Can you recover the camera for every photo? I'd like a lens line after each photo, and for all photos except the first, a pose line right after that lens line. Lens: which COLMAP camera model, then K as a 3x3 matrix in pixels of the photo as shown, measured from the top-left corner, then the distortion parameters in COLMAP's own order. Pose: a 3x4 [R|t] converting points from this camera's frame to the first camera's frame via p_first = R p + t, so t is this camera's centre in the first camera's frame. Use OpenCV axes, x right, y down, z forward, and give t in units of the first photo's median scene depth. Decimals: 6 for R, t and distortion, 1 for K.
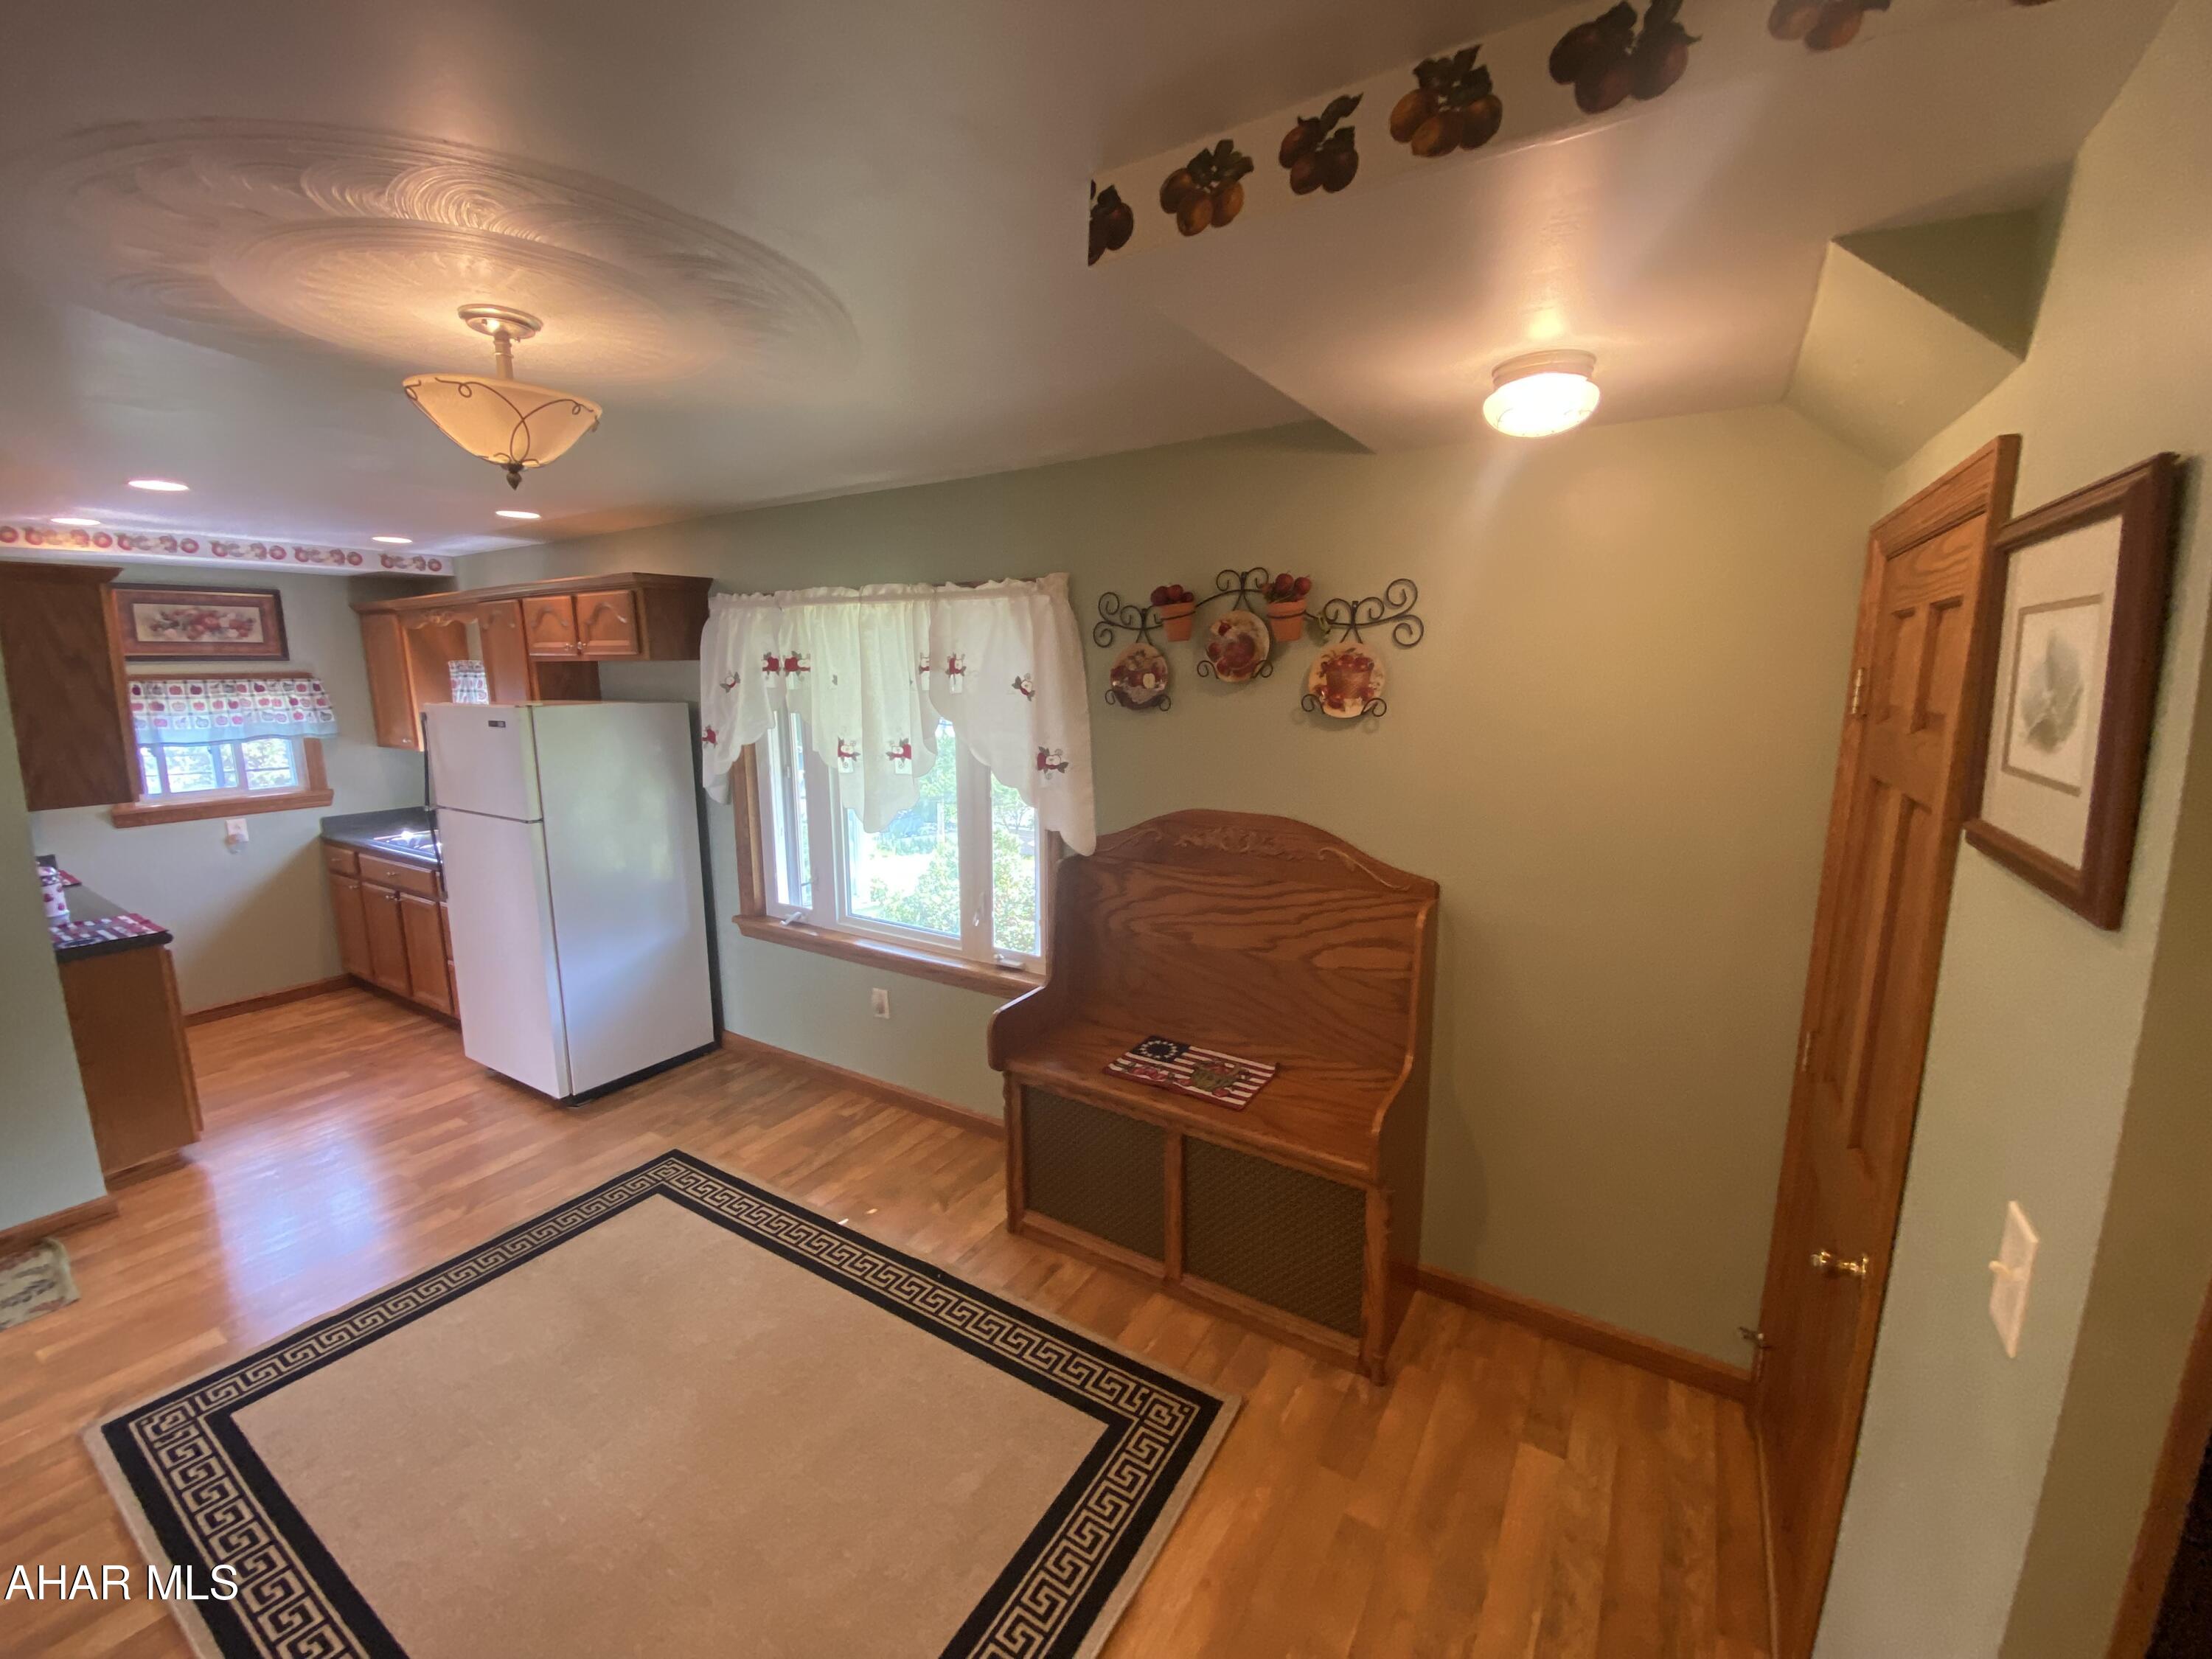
lens RADIAL K [[899.4, 0, 1106.0], [0, 899.4, 829.5], [0, 0, 1]] dist [0.007324, -0.016330]
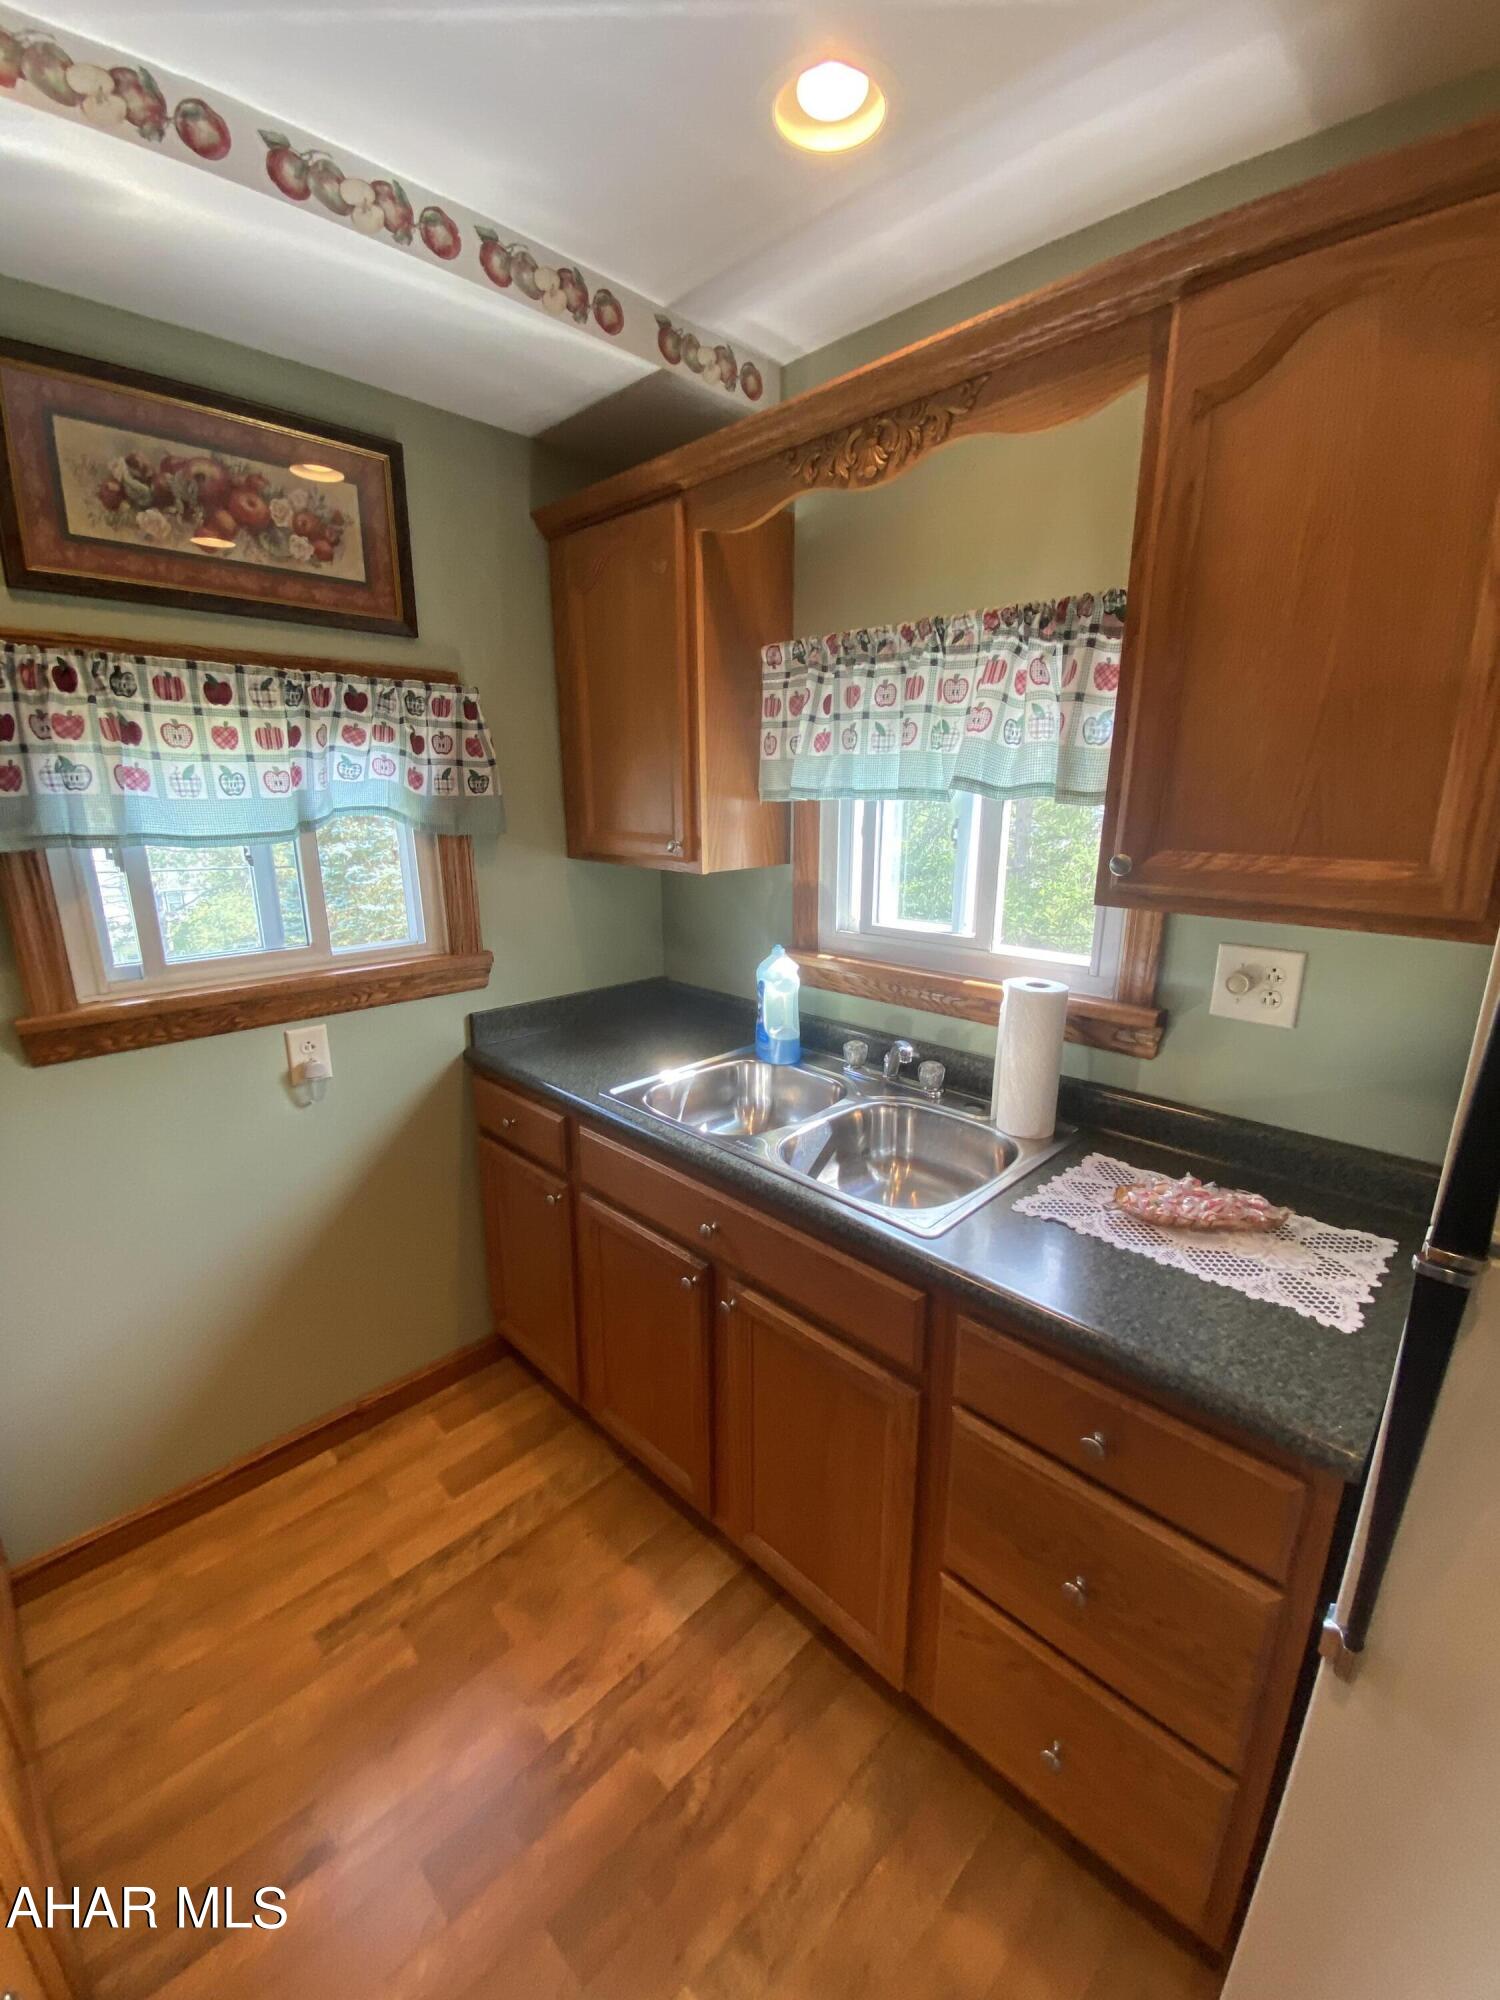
lens RADIAL K [[813.2, 0, 750.0], [0, 813.2, 1000.0], [0, 0, 1]] dist [0.007324, -0.016330]
pose [[0.975189, 0.057121, -0.213880, -0.710714], [-0.040721, 0.995937, 0.080319, -0.064010], [0.217599, -0.069617, 0.973552, 0.693994]]
